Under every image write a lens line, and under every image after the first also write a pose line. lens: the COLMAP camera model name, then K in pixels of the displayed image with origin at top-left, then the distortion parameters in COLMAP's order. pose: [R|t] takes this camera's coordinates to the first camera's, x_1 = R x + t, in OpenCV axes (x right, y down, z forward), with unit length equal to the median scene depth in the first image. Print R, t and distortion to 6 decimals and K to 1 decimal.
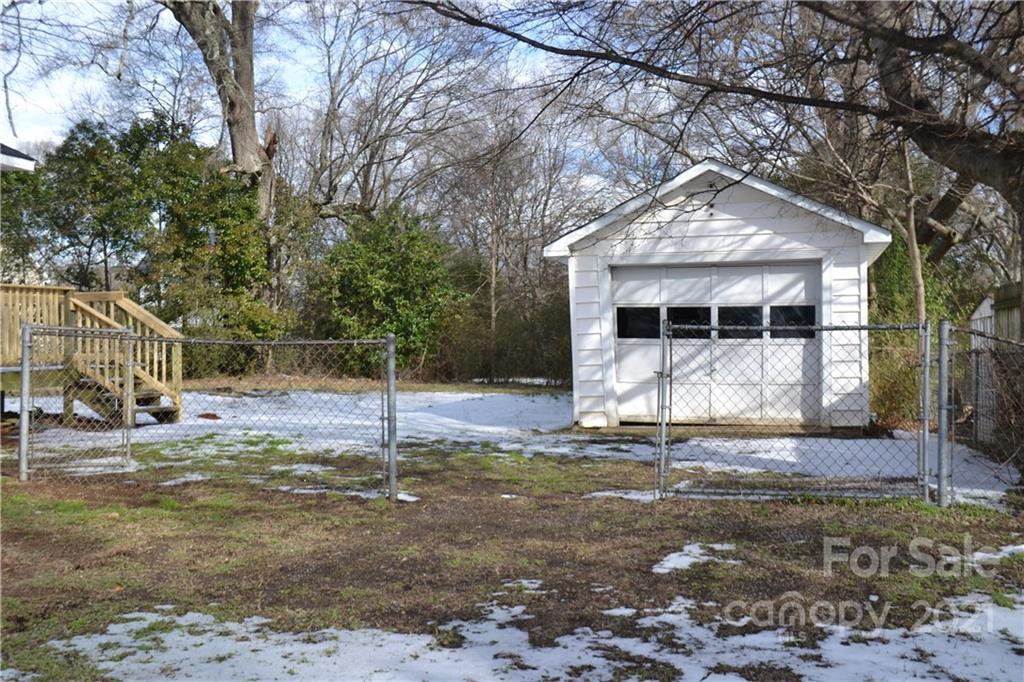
lens RADIAL K [[1152.5, 0, 511.6], [0, 1152.5, 340.1], [0, 0, 1]] dist [-0.032271, 0.000000]
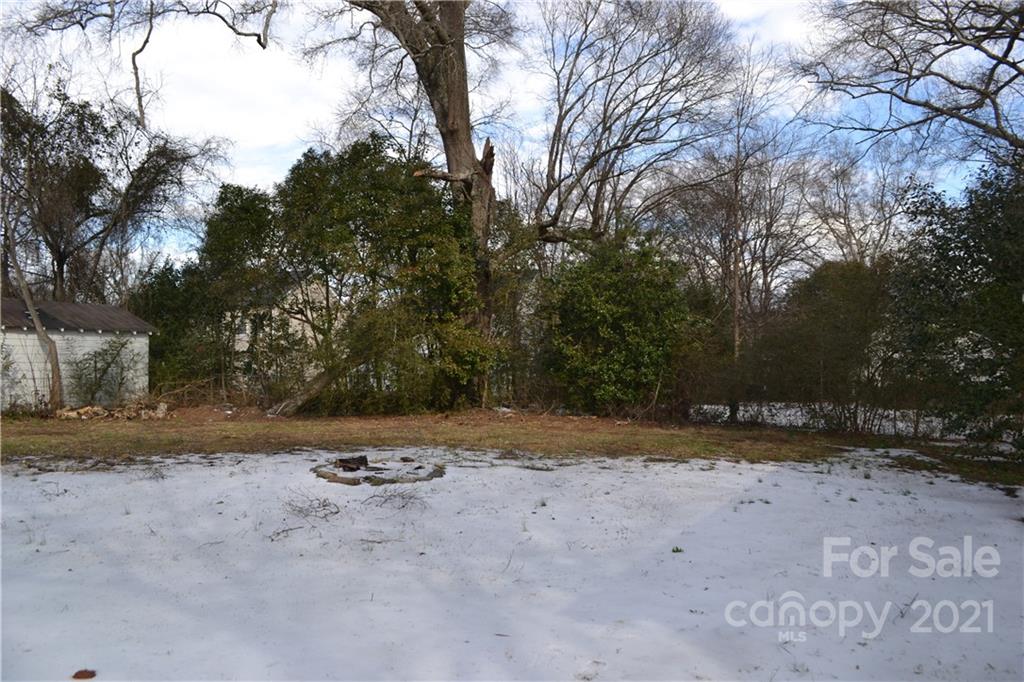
lens RADIAL K [[824.6, 0, 508.0], [0, 824.6, 344.5], [0, 0, 1]] dist [-0.034181, -0.001197]
pose [[0.967324, -0.005048, -0.253494, -0.027800], [0.000547, 0.999841, -0.017822, -0.009909], [0.253543, 0.017101, 0.967173, 0.373977]]
